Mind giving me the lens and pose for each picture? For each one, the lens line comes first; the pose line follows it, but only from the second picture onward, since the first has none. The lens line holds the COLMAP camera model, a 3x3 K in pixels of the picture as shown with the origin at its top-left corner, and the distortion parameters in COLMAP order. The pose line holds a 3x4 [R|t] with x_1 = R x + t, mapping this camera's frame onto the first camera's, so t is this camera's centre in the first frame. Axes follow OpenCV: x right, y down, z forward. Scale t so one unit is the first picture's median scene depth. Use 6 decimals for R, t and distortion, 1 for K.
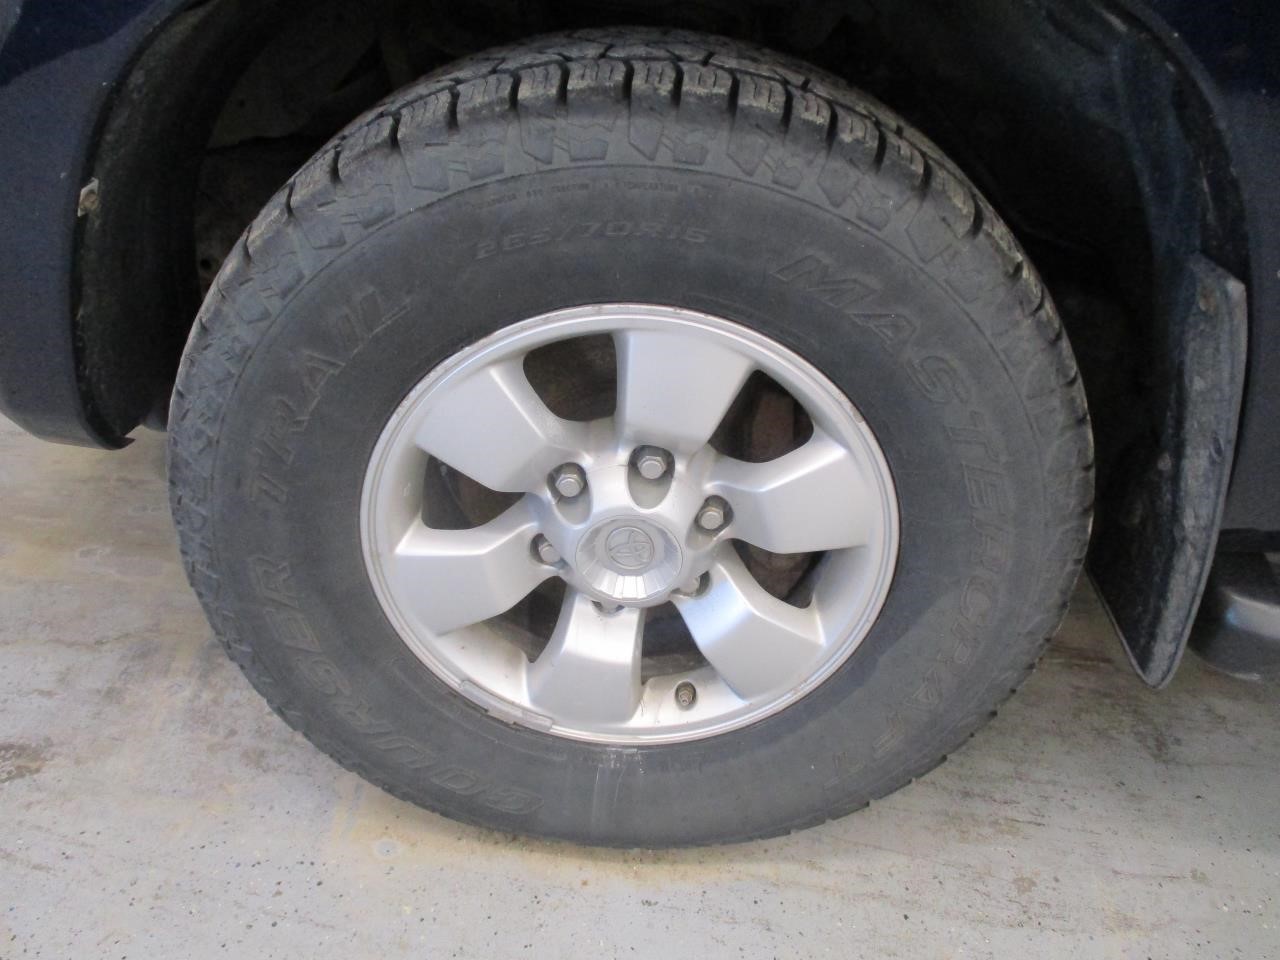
lens RADIAL K [[1029.6, 0, 642.1], [0, 1029.6, 479.1], [0, 0, 1]] dist [-0.030443, 0.003840]
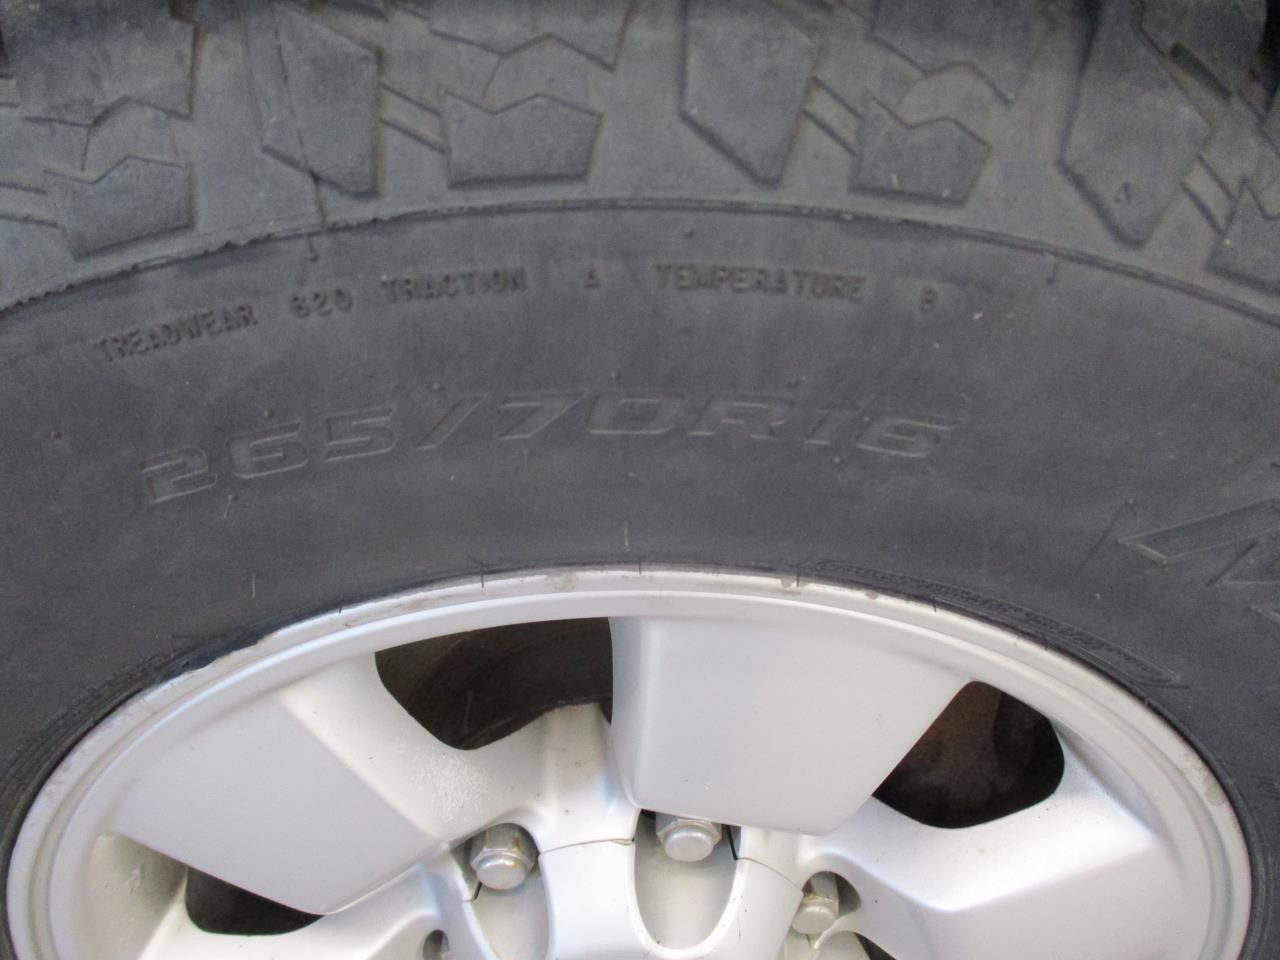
lens RADIAL K [[1029.6, 0, 636.9], [0, 1029.6, 479.6], [0, 0, 1]] dist [-0.030443, 0.003840]
pose [[0.999633, -0.002187, 0.027018, -0.030479], [-0.000664, 0.994465, 0.105070, -0.262708], [-0.027098, -0.105049, 0.994098, 0.733412]]
